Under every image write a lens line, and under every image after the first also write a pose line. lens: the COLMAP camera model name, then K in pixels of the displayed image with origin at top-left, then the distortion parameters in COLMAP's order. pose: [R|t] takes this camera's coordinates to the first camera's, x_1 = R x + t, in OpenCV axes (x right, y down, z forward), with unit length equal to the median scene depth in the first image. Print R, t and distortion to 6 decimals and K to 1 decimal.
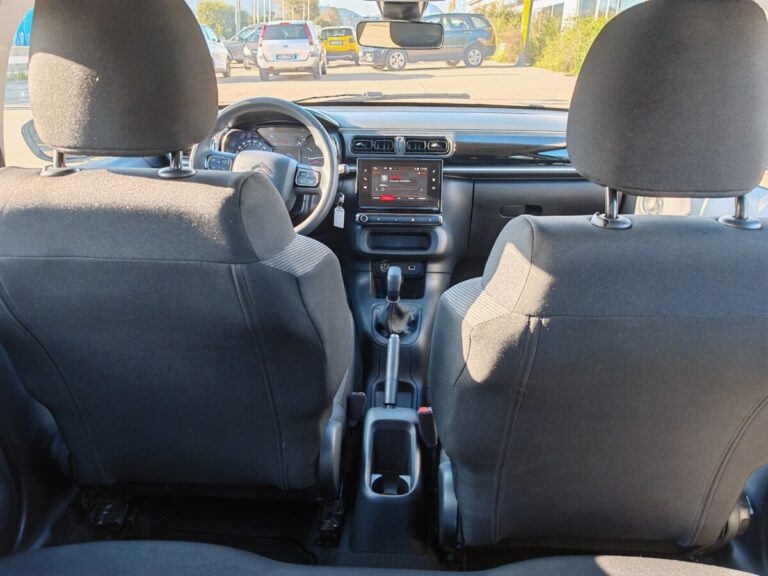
lens RADIAL K [[597.1, 0, 392.6], [0, 597.1, 305.5], [0, 0, 1]] dist [0.005852, -0.002853]
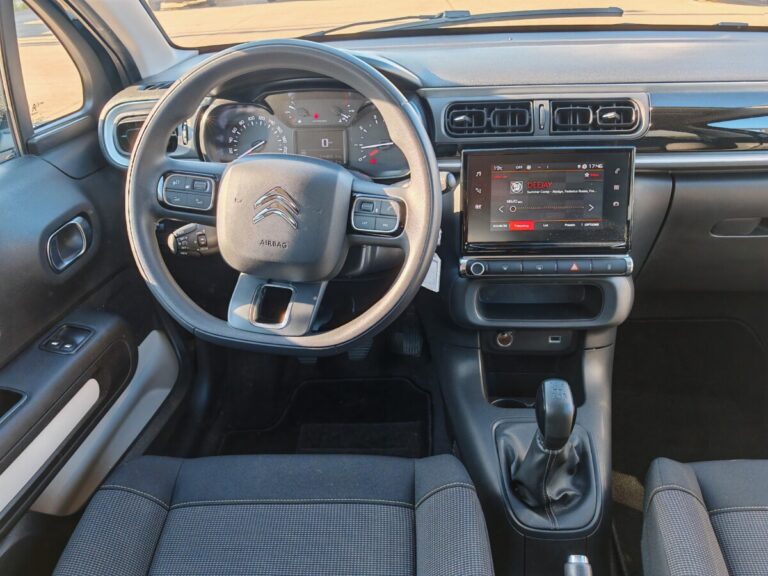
lens RADIAL K [[621.4, 0, 384.4], [0, 621.4, 279.2], [0, 0, 1]] dist [0.050272, -0.121097]
pose [[0.998336, -0.025023, -0.051952, -0.100305], [0.028594, 0.997195, 0.069173, -0.175162], [0.050075, -0.070544, 0.996251, 0.460247]]
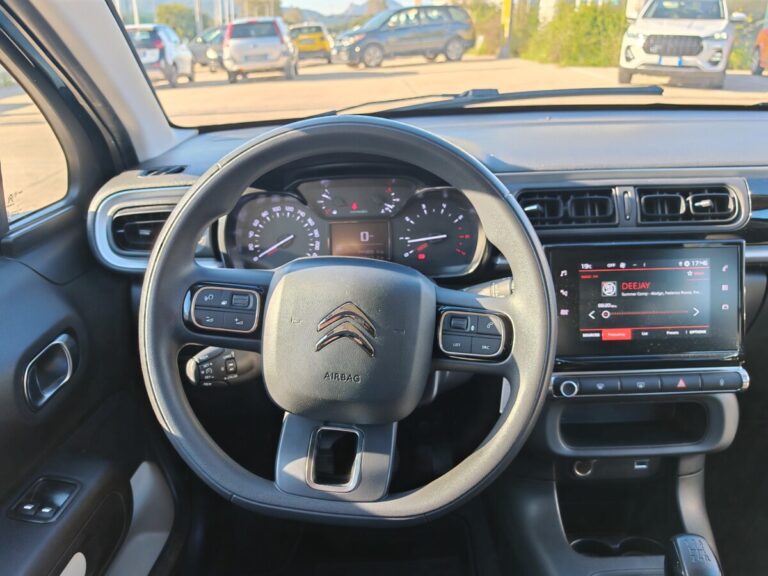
lens RADIAL K [[616.9, 0, 384.0], [0, 616.9, 288.0], [0, 0, 1]] dist [0.095299, -0.281640]
pose [[0.998661, -0.046604, 0.022447, -0.182397], [0.047375, 0.998260, -0.035102, -0.205990], [-0.020772, 0.036119, 0.999132, 0.564264]]
